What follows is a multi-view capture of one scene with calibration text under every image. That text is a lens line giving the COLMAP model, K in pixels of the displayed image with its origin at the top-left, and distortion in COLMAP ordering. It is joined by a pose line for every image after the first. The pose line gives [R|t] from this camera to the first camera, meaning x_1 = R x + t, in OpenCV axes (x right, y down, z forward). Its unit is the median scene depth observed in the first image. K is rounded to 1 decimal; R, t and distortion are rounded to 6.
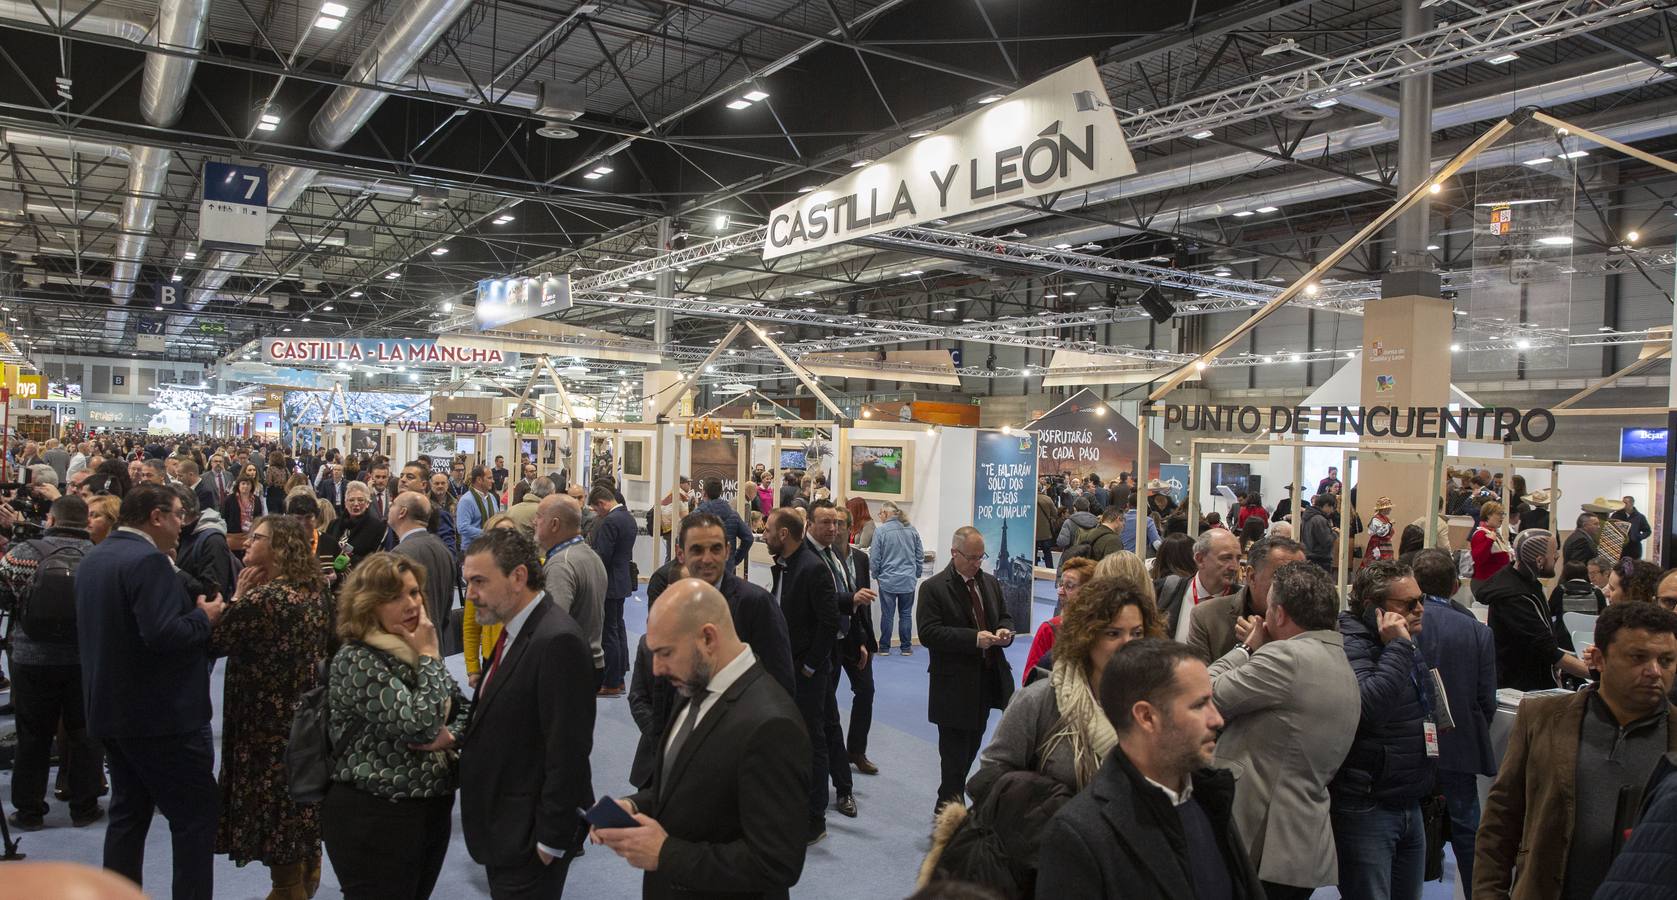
lens RADIAL K [[1234.7, 0, 829.9], [0, 1234.7, 447.5], [0, 0, 1]] dist [-0.045862, -0.000085]
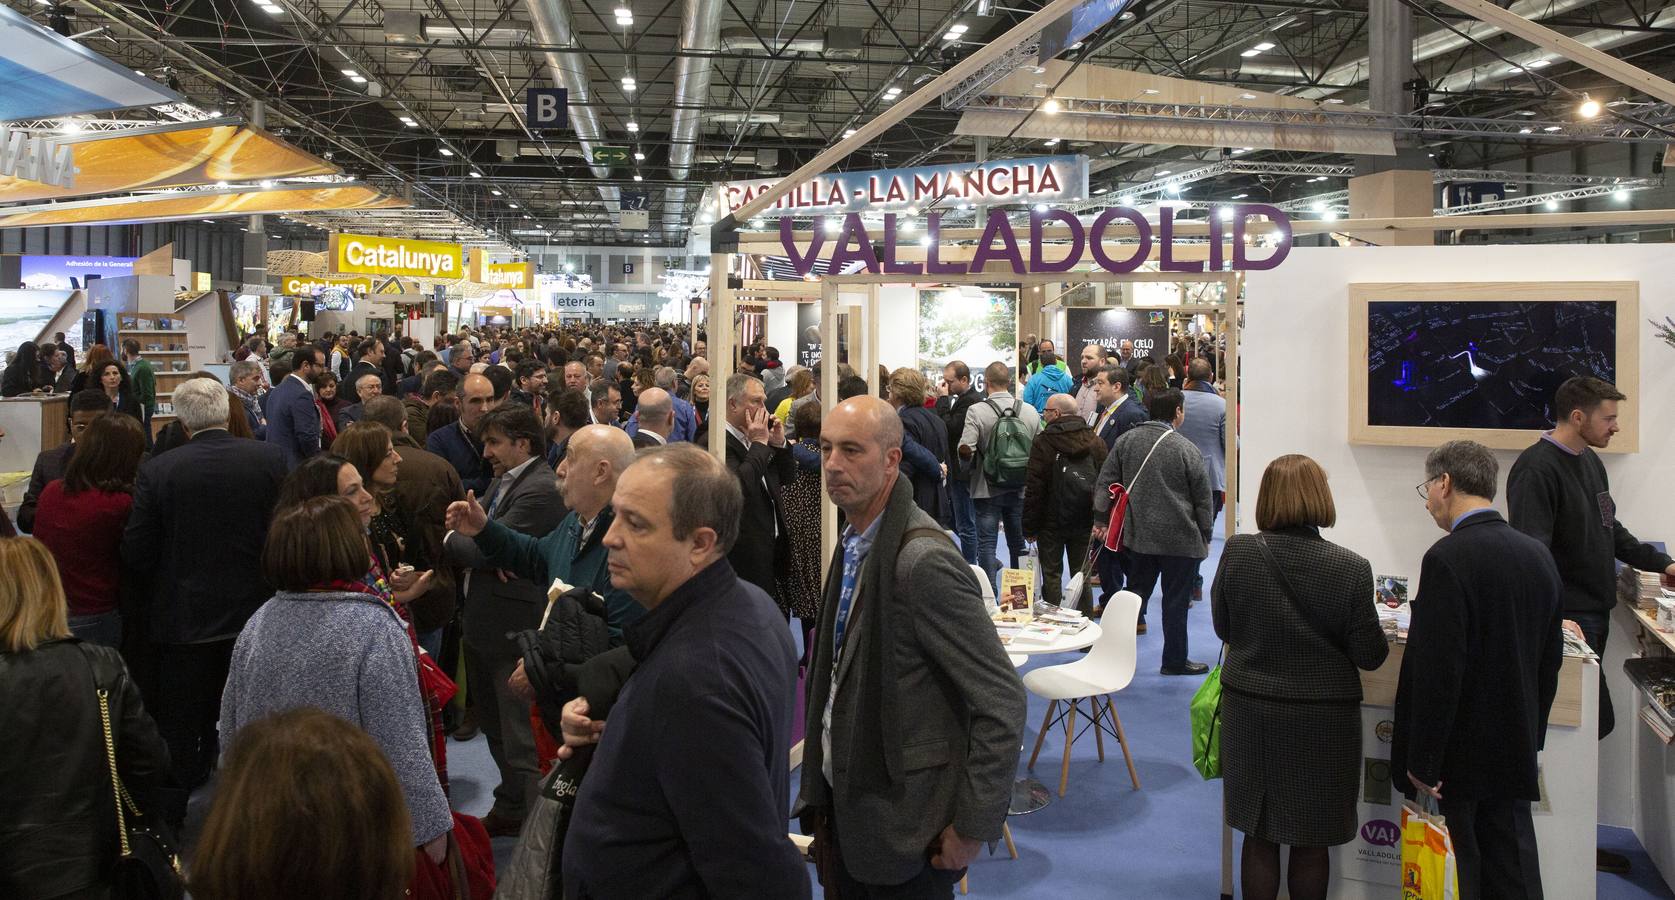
lens RADIAL K [[1233.2, 0, 836.6], [0, 1233.2, 445.7], [0, 0, 1]] dist [-0.045862, -0.000085]
pose [[0.919411, 0.011426, -0.393131, -0.080255], [0.026820, 0.995430, 0.091654, -0.002035], [0.392382, -0.094812, 0.914903, 0.244568]]
